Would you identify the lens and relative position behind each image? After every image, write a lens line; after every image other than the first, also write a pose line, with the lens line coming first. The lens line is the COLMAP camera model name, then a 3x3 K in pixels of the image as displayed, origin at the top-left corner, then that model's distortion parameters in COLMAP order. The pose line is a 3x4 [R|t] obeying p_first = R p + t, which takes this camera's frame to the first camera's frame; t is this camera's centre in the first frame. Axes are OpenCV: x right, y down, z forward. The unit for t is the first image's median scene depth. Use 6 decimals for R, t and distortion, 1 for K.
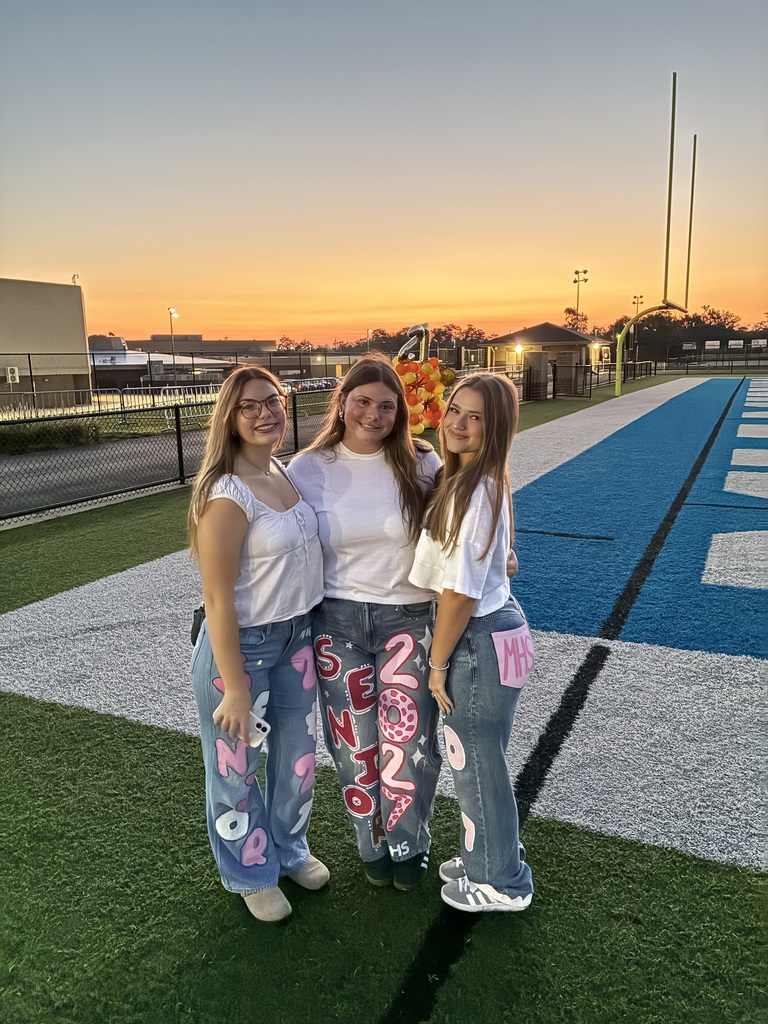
lens RADIAL K [[767.4, 0, 381.7], [0, 767.4, 508.8], [0, 0, 1]] dist [0.026679, -0.000757]
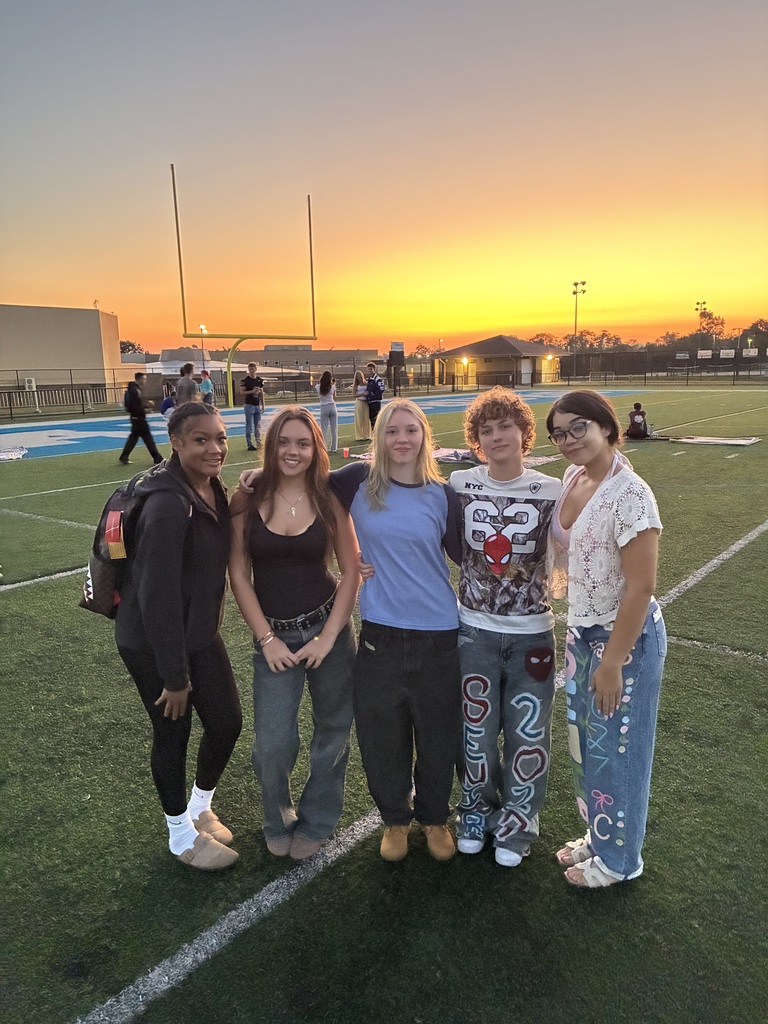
lens RADIAL K [[767.4, 0, 386.6], [0, 767.4, 510.6], [0, 0, 1]] dist [0.026679, -0.000757]
pose [[0.976902, 0.035996, -0.210633, 0.236639], [-0.037190, 0.999307, -0.001711, 0.004409], [0.210425, 0.009505, 0.977564, -0.047977]]
